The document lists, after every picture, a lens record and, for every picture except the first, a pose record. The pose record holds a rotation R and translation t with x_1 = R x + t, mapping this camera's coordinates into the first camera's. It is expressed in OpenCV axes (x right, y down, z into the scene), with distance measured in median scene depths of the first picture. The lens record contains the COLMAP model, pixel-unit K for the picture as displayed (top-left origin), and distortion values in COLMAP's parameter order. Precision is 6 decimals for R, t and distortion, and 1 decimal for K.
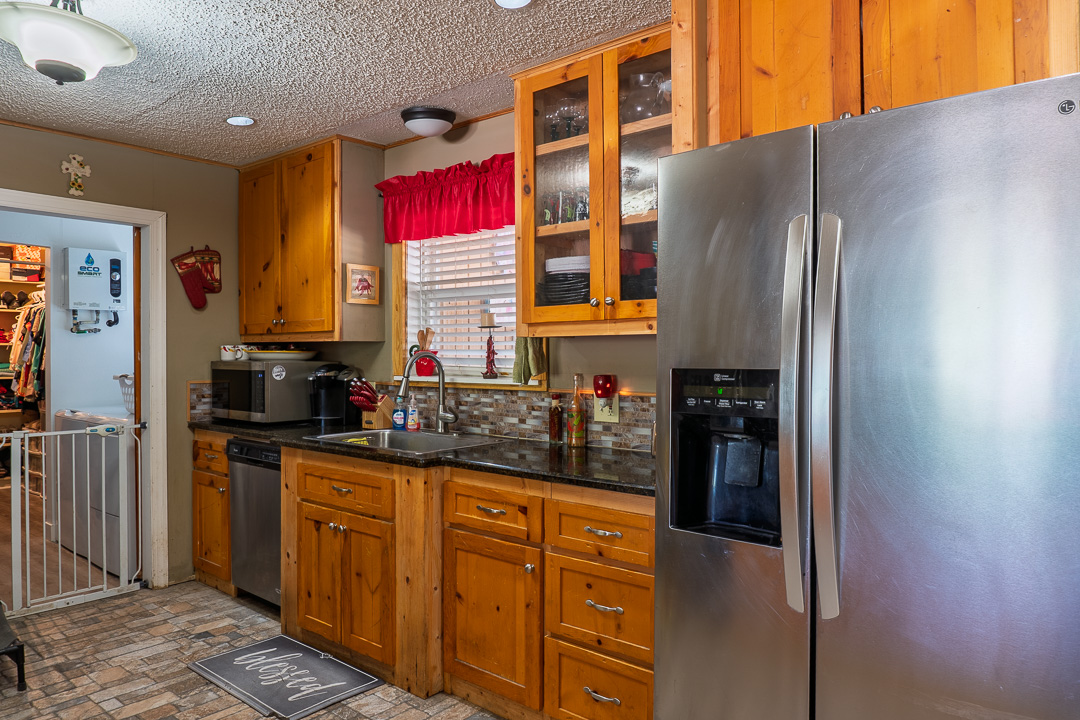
lens RADIAL K [[726.1, 0, 535.8], [0, 726.1, 358.0], [0, 0, 1]] dist [-0.017207, 0.002287]
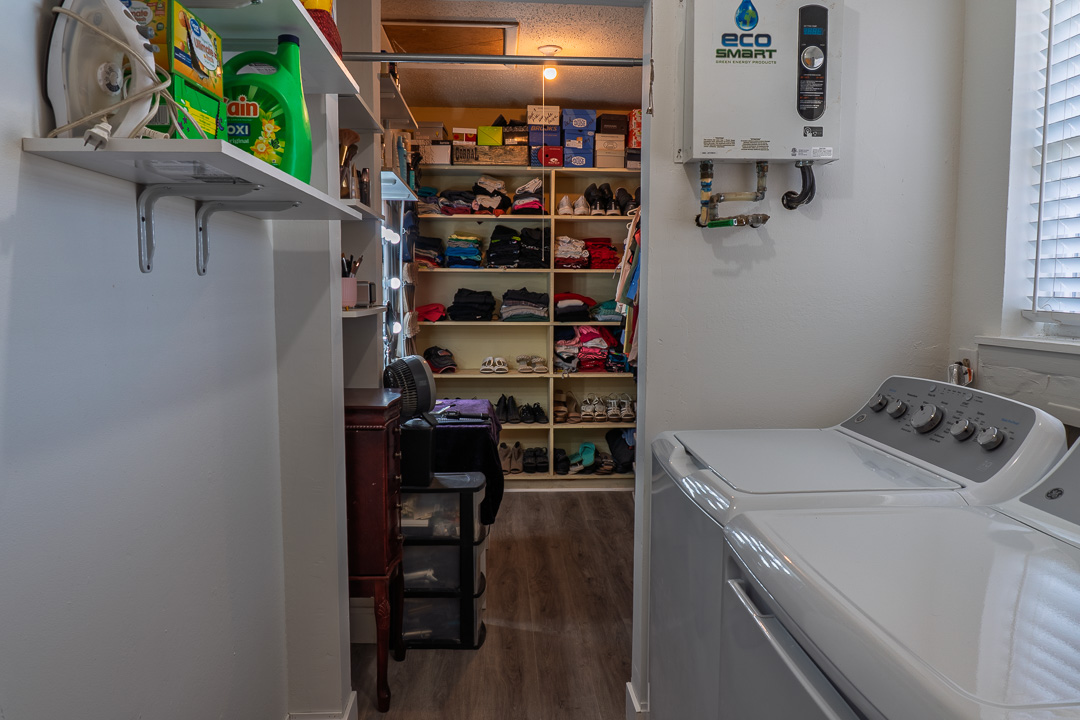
lens RADIAL K [[726.1, 0, 542.1], [0, 726.1, 354.8], [0, 0, 1]] dist [-0.017207, 0.002287]
pose [[0.692069, 0.069533, -0.718474, -0.592163], [-0.010058, 0.996182, 0.086720, -0.001172], [0.721761, -0.052790, 0.690126, 0.946207]]
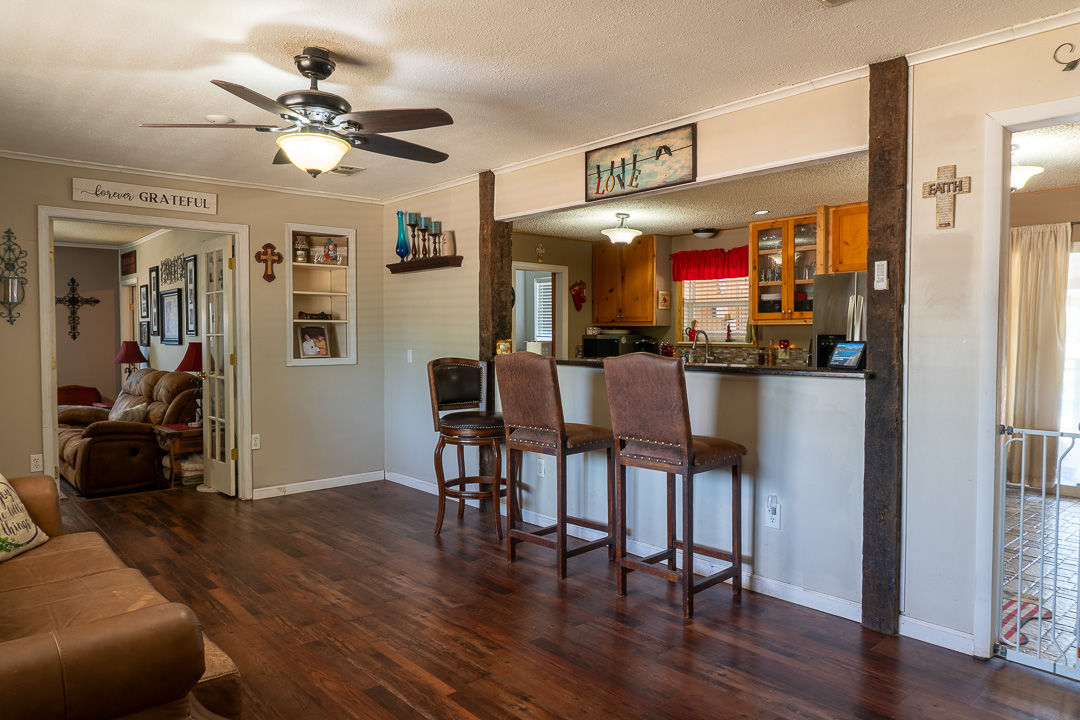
lens RADIAL K [[726.1, 0, 528.8], [0, 726.1, 357.1], [0, 0, 1]] dist [-0.017207, 0.002287]
pose [[0.989434, 0.006909, -0.144816, -0.337388], [-0.002961, 0.999618, 0.027461, 0.013959], [0.144951, -0.026742, 0.989077, -1.311936]]
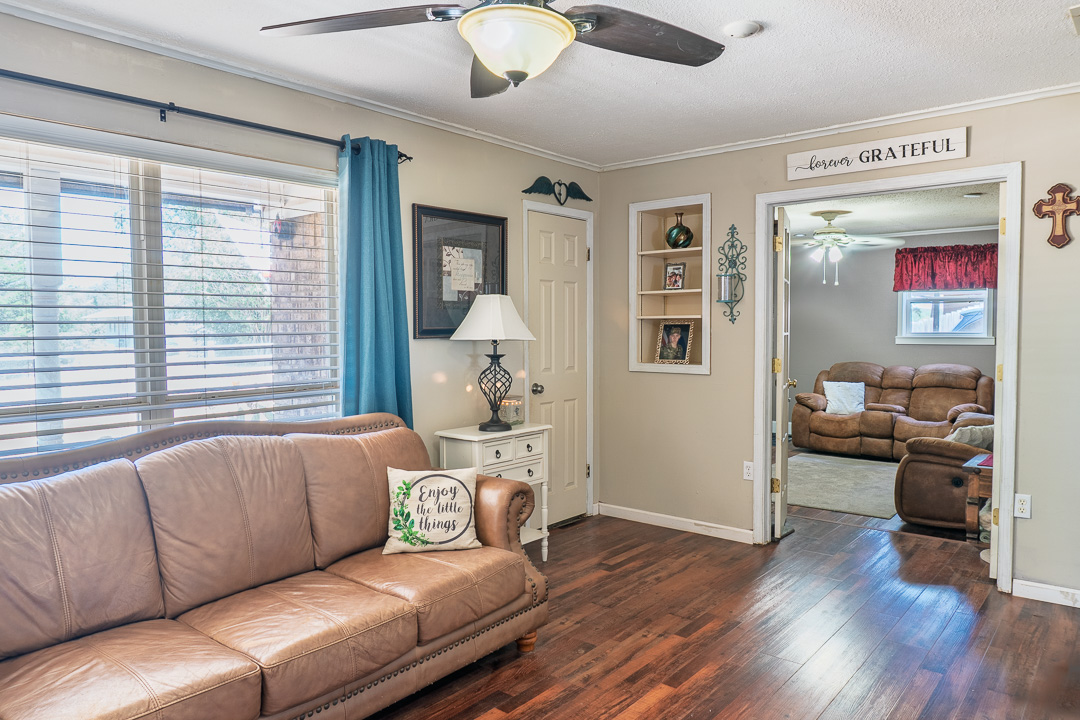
lens RADIAL K [[726.1, 0, 548.2], [0, 726.1, 357.5], [0, 0, 1]] dist [-0.017207, 0.002287]
pose [[0.021274, 0.043959, -0.998807, -0.192140], [-0.000766, 0.999033, 0.043953, -0.002314], [0.999773, -0.000170, 0.021287, -0.525172]]
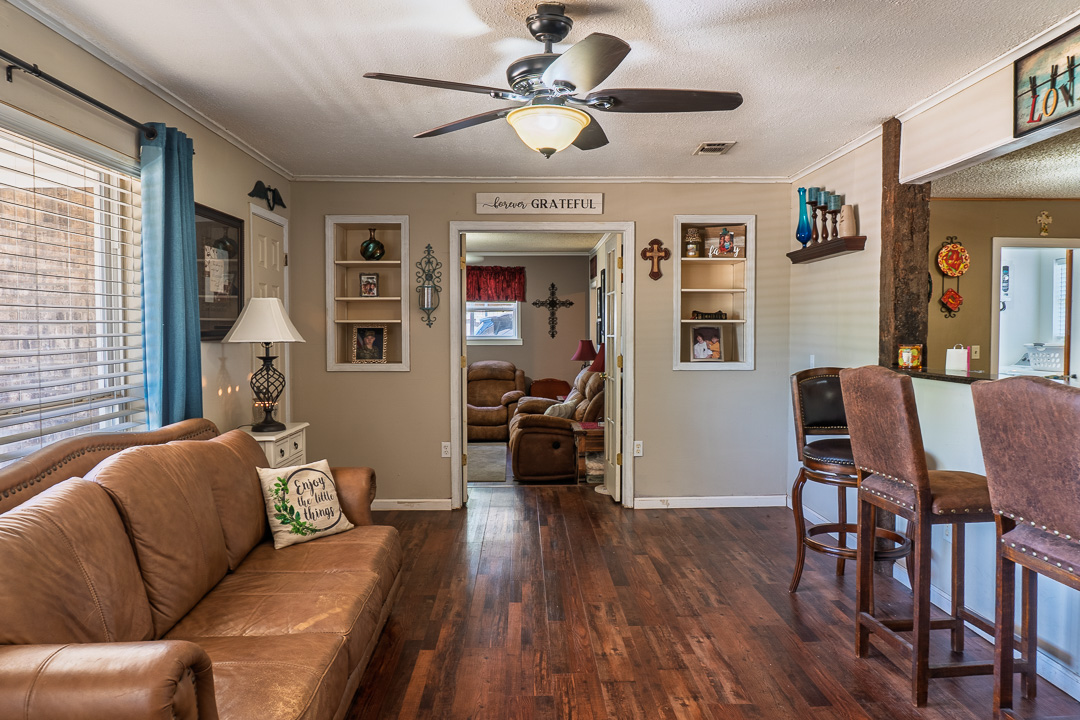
lens RADIAL K [[726.1, 0, 538.9], [0, 726.1, 358.7], [0, 0, 1]] dist [-0.017207, 0.002287]
pose [[0.672503, 0.029642, -0.739501, -0.182612], [-0.003326, 0.999309, 0.037031, 0.001955], [0.740087, -0.022444, 0.672137, -1.013700]]
